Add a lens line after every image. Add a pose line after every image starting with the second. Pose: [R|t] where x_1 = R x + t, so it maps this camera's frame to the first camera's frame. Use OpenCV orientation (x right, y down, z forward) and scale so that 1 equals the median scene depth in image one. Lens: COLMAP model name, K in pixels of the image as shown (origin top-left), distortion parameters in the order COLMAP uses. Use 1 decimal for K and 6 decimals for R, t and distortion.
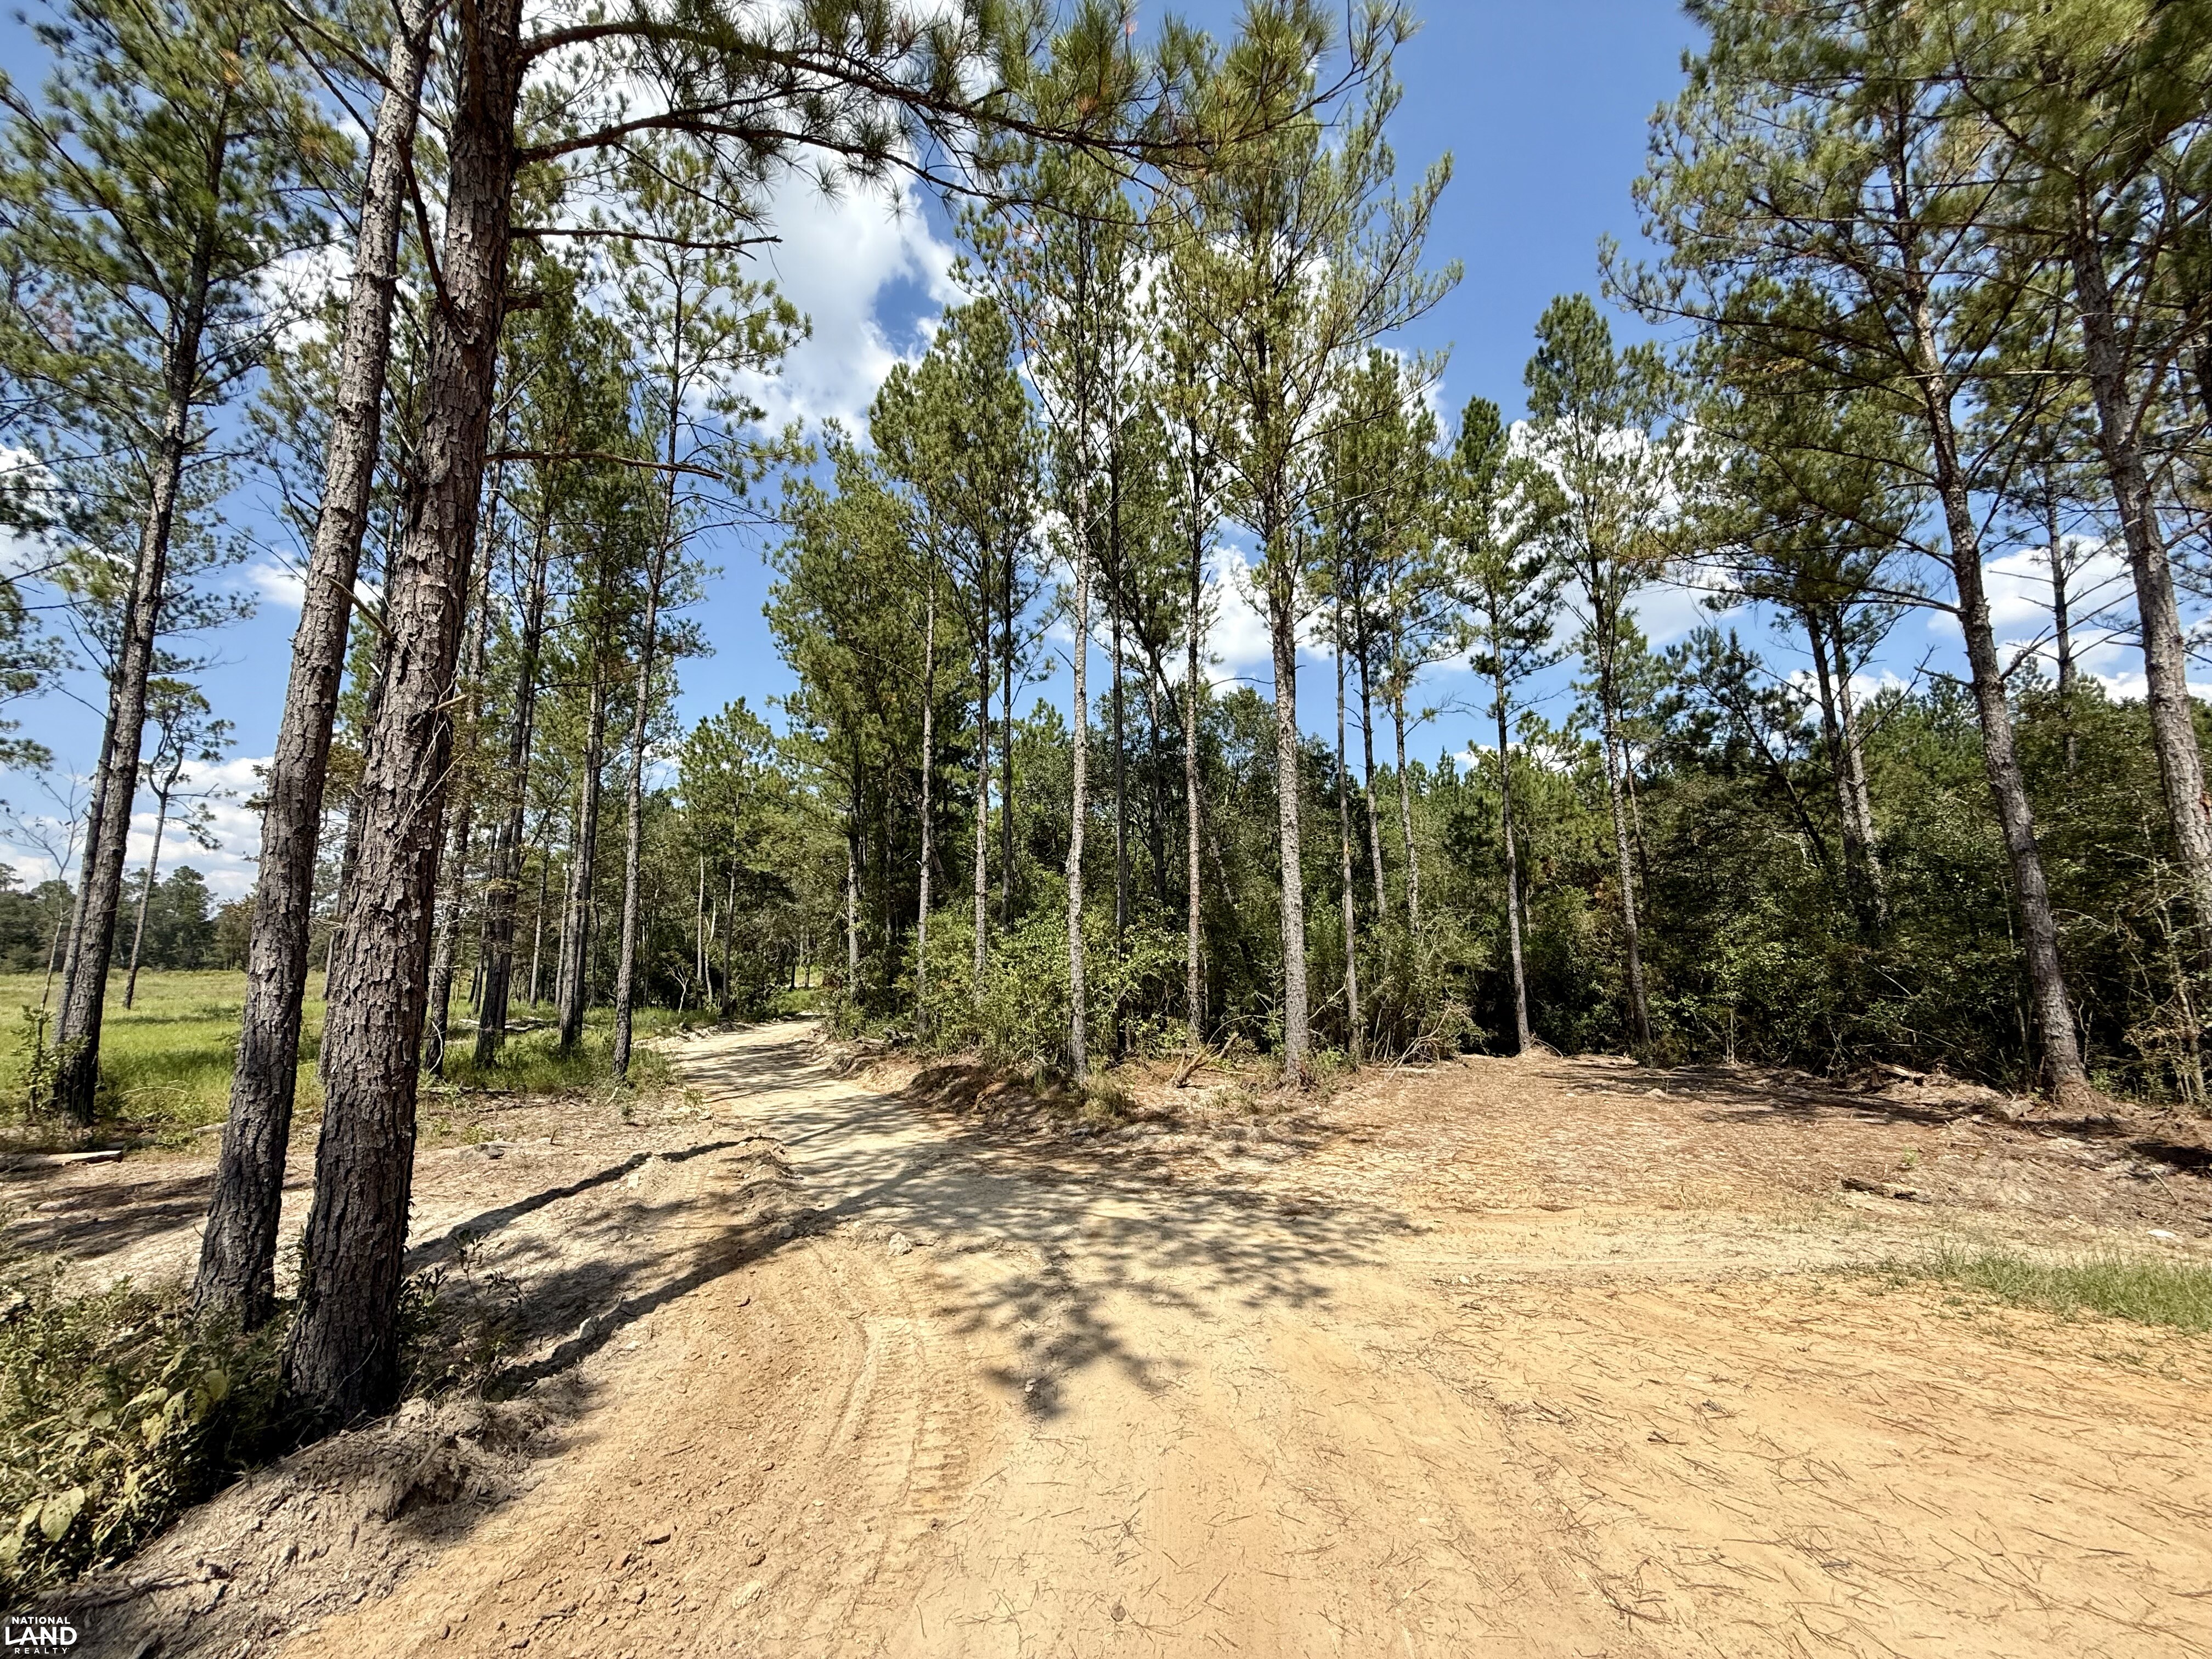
lens RADIAL K [[883.5, 0, 1100.8], [0, 883.5, 827.0], [0, 0, 1]] dist [-0.001314, 0.000458]
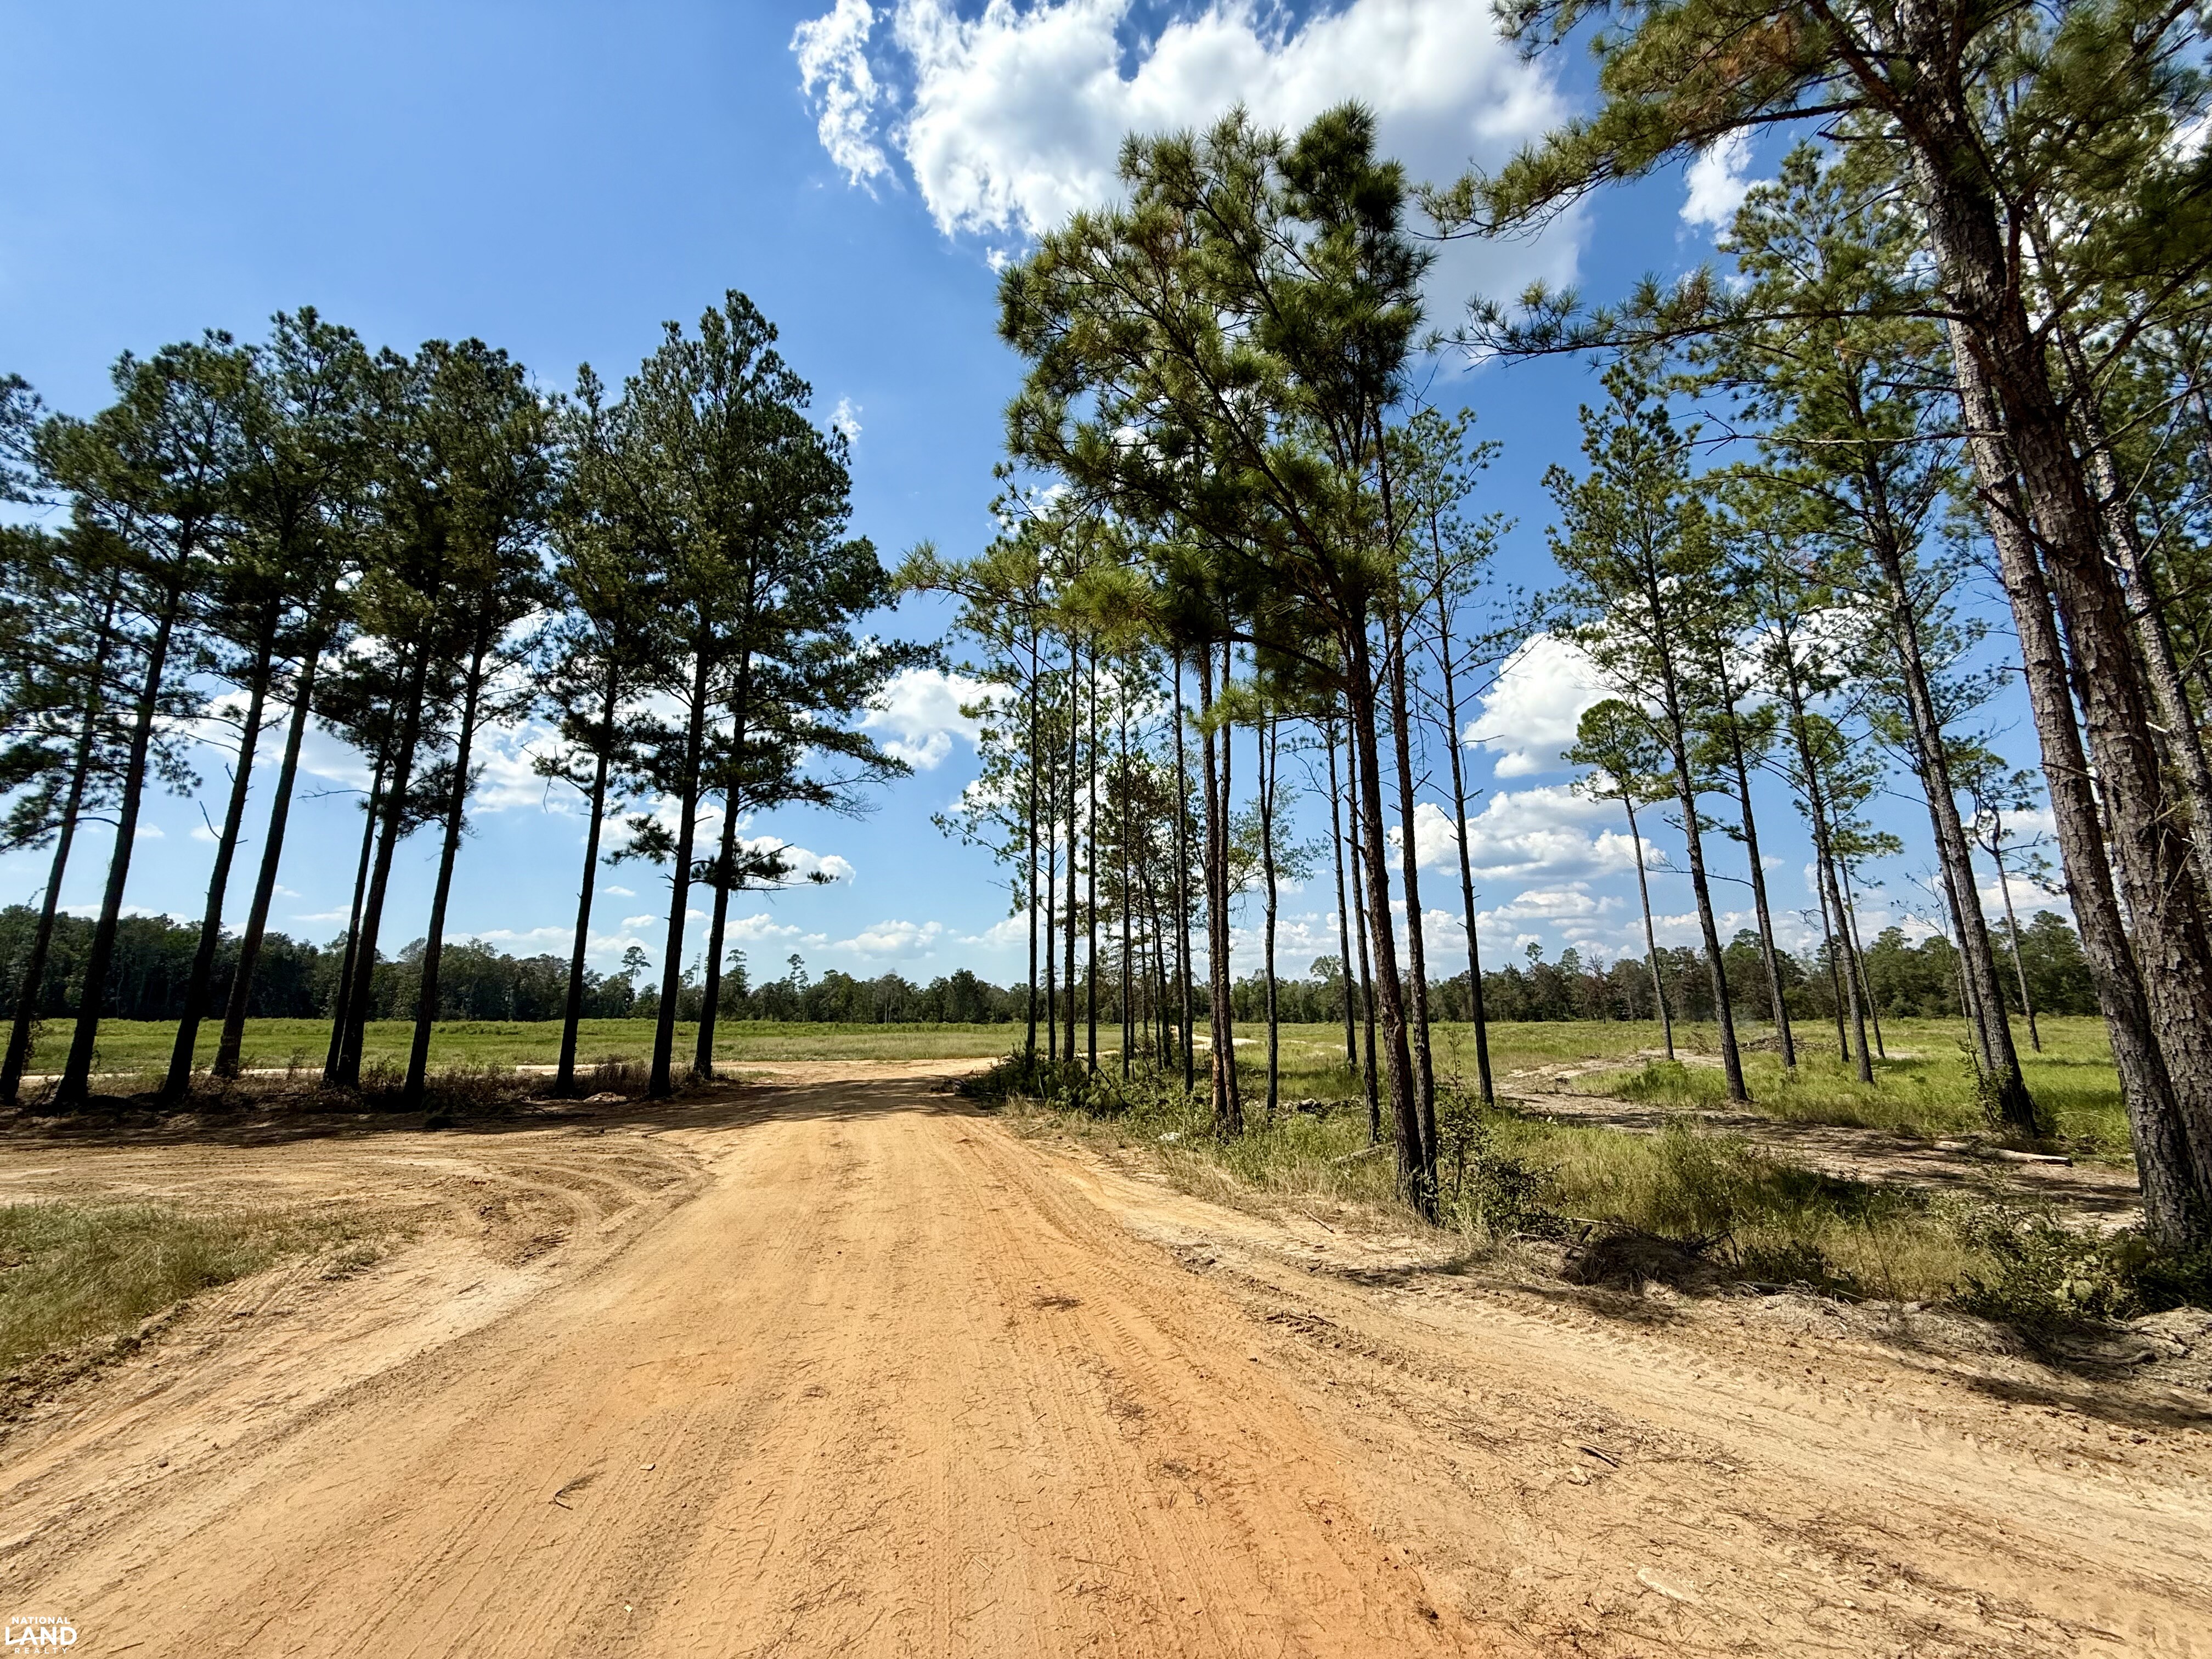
lens RADIAL K [[883.5, 0, 1104.7], [0, 883.5, 828.2], [0, 0, 1]] dist [-0.001314, 0.000458]
pose [[-0.052692, -0.205817, -0.977171, 0.104387], [0.157882, 0.964506, -0.211663, -0.013766], [0.986051, -0.165431, -0.018327, -0.091837]]
